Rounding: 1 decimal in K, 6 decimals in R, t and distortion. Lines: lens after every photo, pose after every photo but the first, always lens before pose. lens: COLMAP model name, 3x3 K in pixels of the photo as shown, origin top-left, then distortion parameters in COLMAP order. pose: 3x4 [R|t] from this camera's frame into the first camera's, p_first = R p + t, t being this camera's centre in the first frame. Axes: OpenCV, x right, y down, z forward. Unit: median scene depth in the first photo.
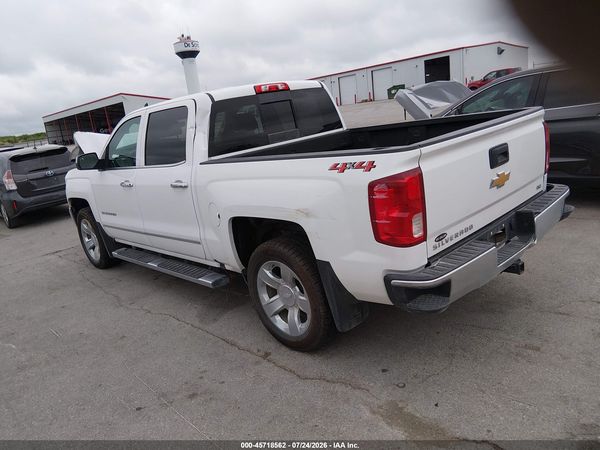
lens RADIAL K [[453.2, 0, 300.0], [0, 453.2, 225.0], [0, 0, 1]] dist [0.102774, -0.189349]
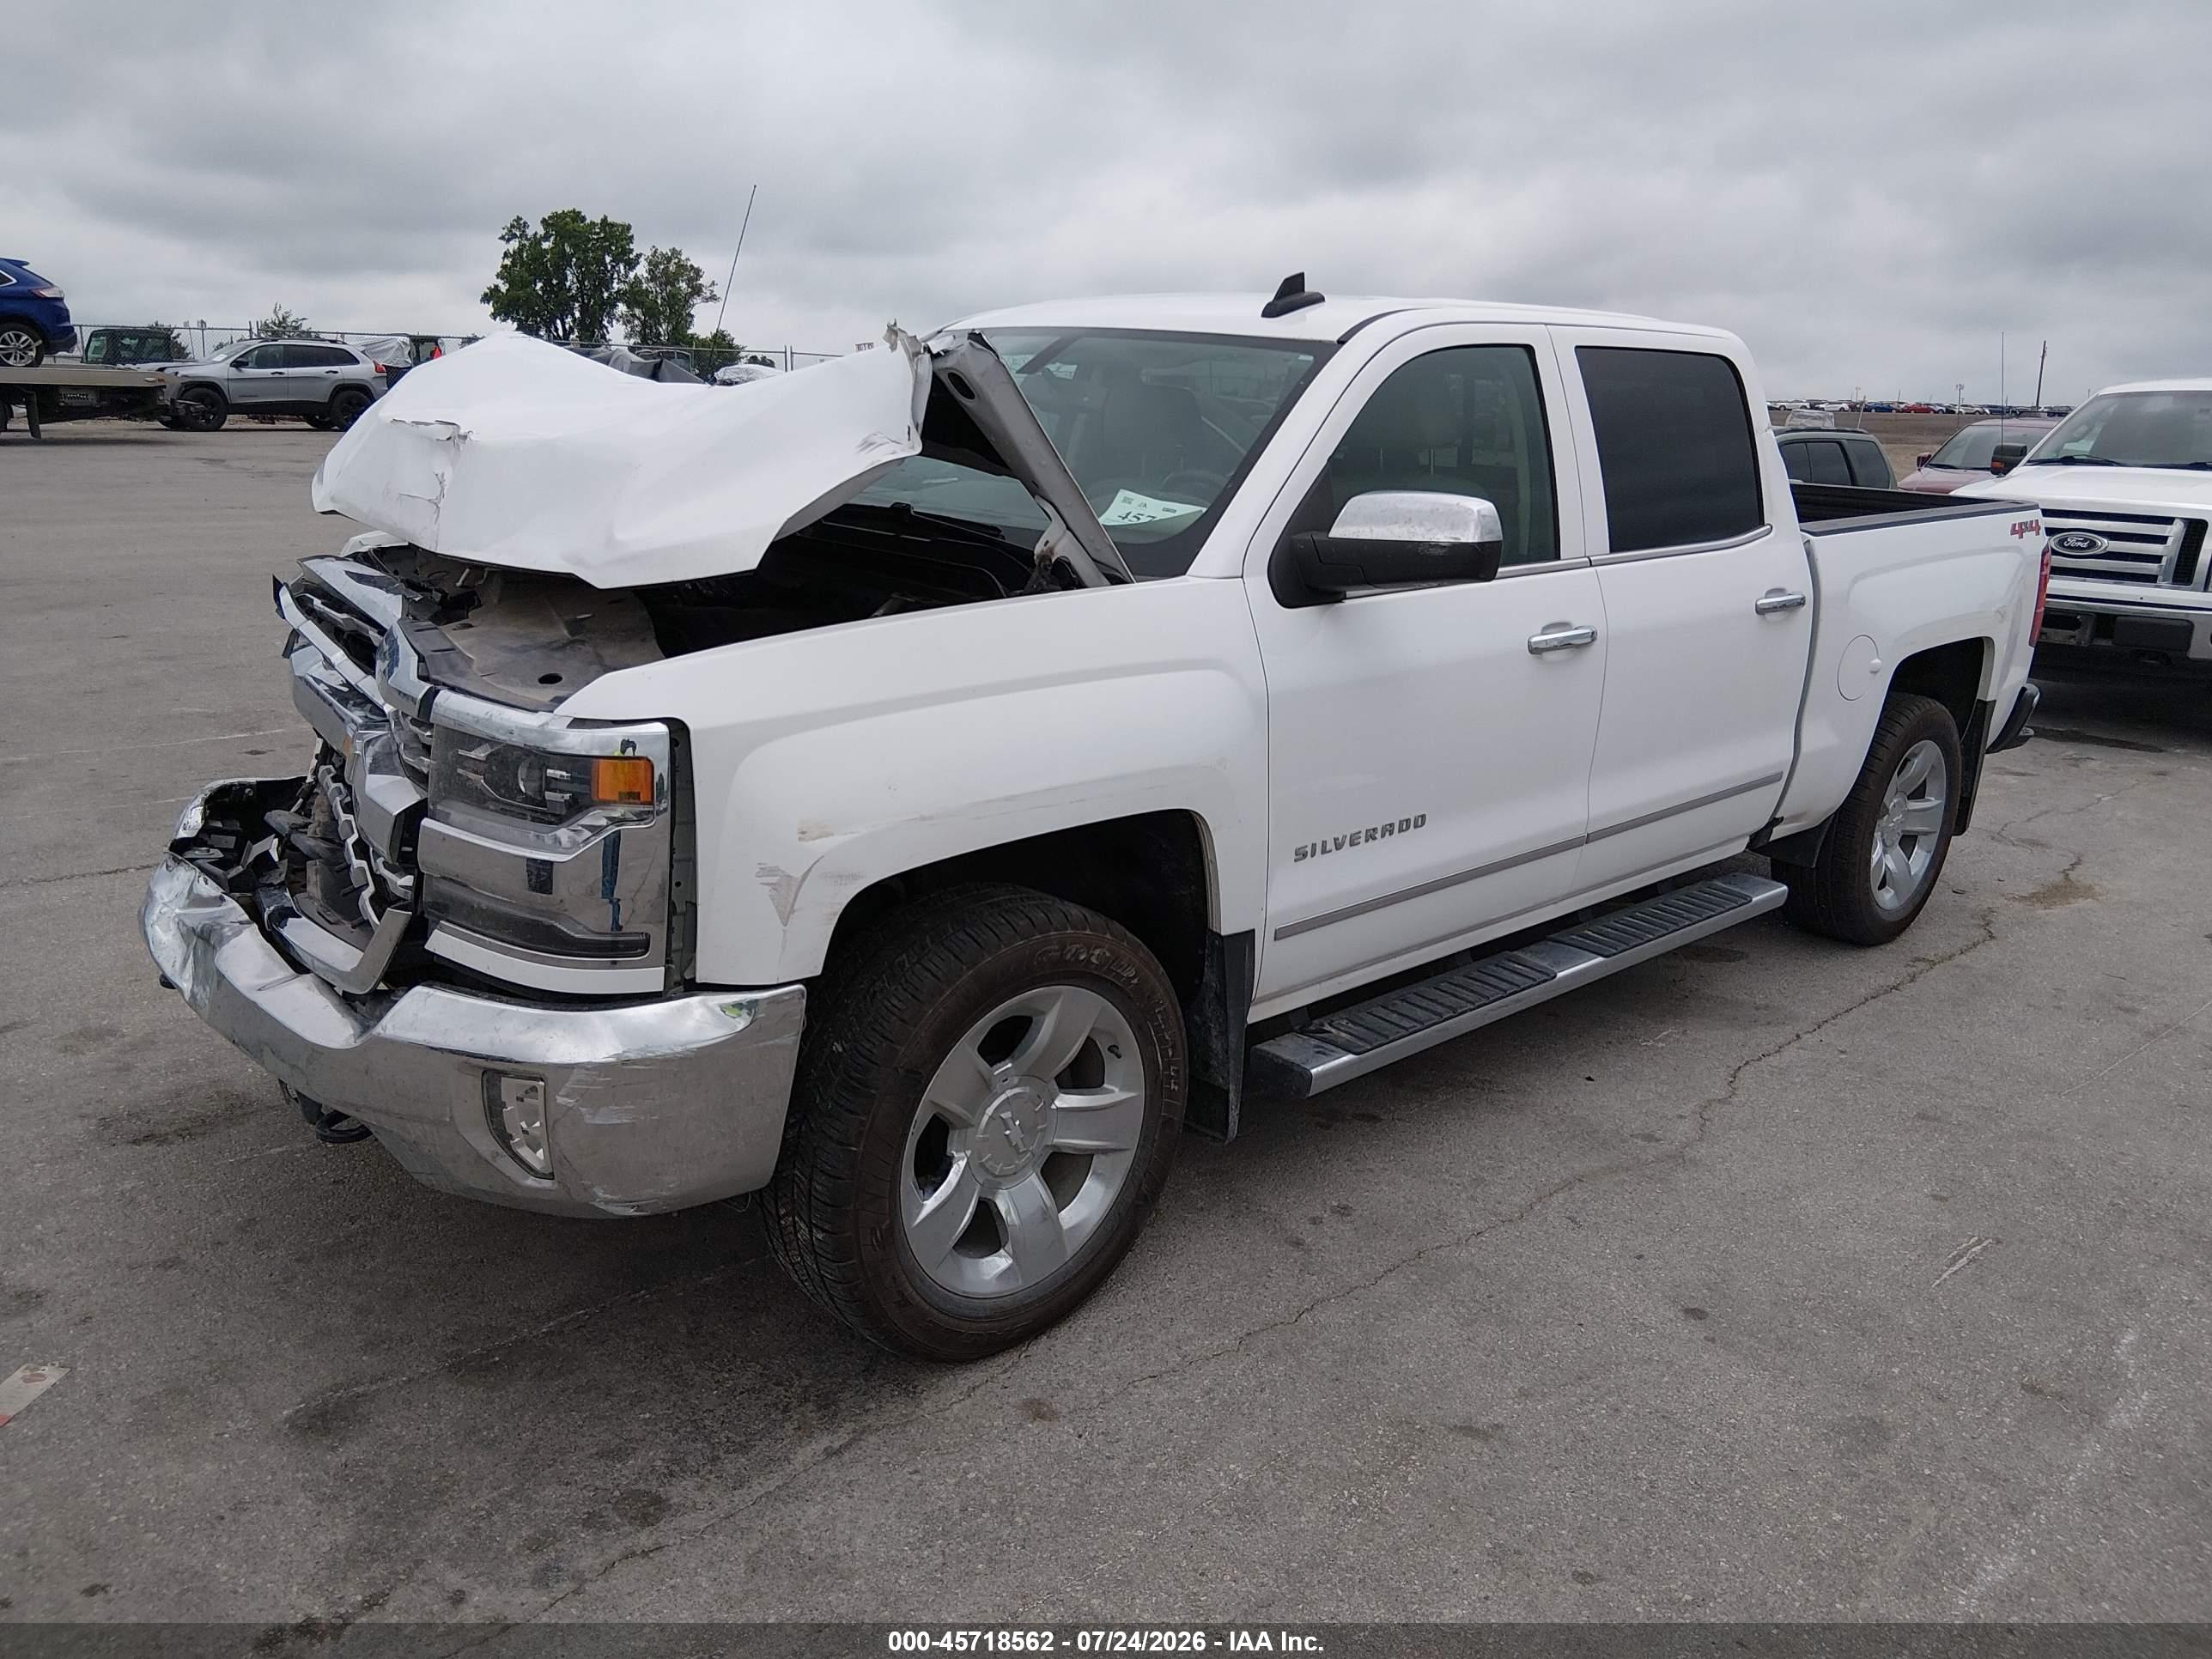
lens RADIAL K [[1670.7, 0, 1106.0], [0, 1670.7, 829.5], [0, 0, 1]] dist [0.102774, -0.189349]
pose [[-0.000327, -0.110907, 0.993831, -1.486102], [0.219364, 0.969616, 0.108277, -0.167898], [-0.975643, 0.218046, 0.024012, 1.497609]]
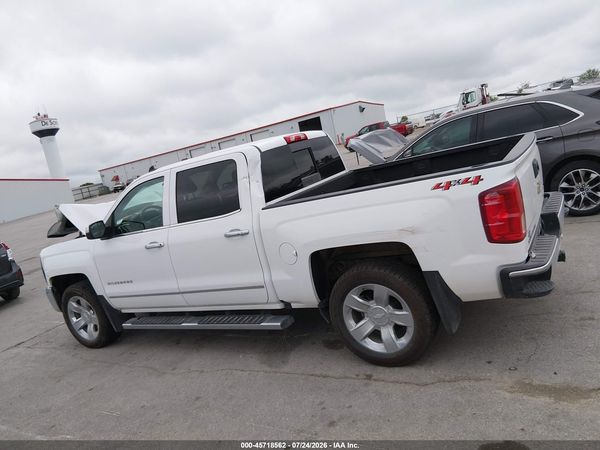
lens RADIAL K [[458.0, 0, 300.0], [0, 458.0, 225.0], [0, 0, 1]] dist [0.100468, -0.194606]
pose [[0.960728, -0.121981, 0.249244, -0.392176], [0.154188, 0.981442, -0.114004, 0.034590], [-0.230712, 0.147958, 0.961707, -0.031866]]
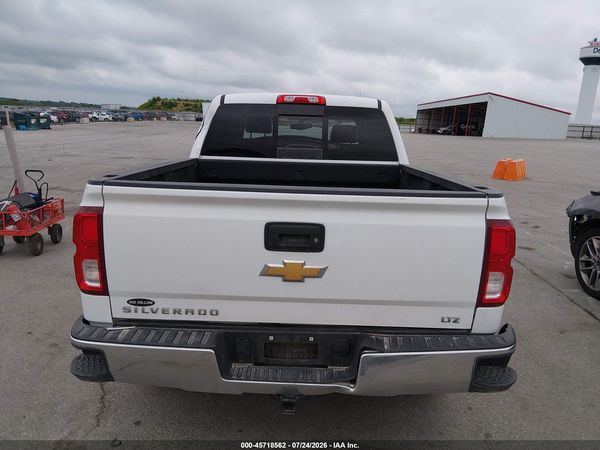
lens RADIAL K [[455.3, 0, 300.0], [0, 455.3, 225.0], [0, 0, 1]] dist [0.061670, -0.114175]
pose [[0.707980, 0.312883, -0.633141, 0.658223], [-0.309953, 0.943209, 0.119521, -0.192490], [0.634581, 0.111625, 0.764753, 0.367208]]
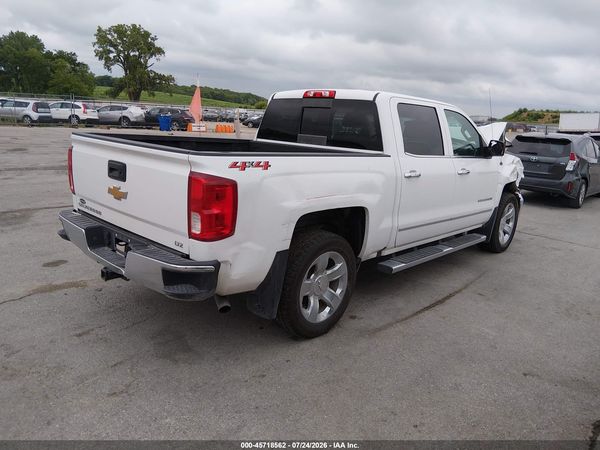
lens RADIAL K [[453.2, 0, 300.0], [0, 453.2, 225.0], [0, 0, 1]] dist [0.102774, -0.189349]
pose [[0.045466, 0.369009, -0.928313, 1.161433], [-0.319547, 0.885821, 0.336468, -0.416551], [0.946479, 0.281342, 0.158190, 0.972953]]
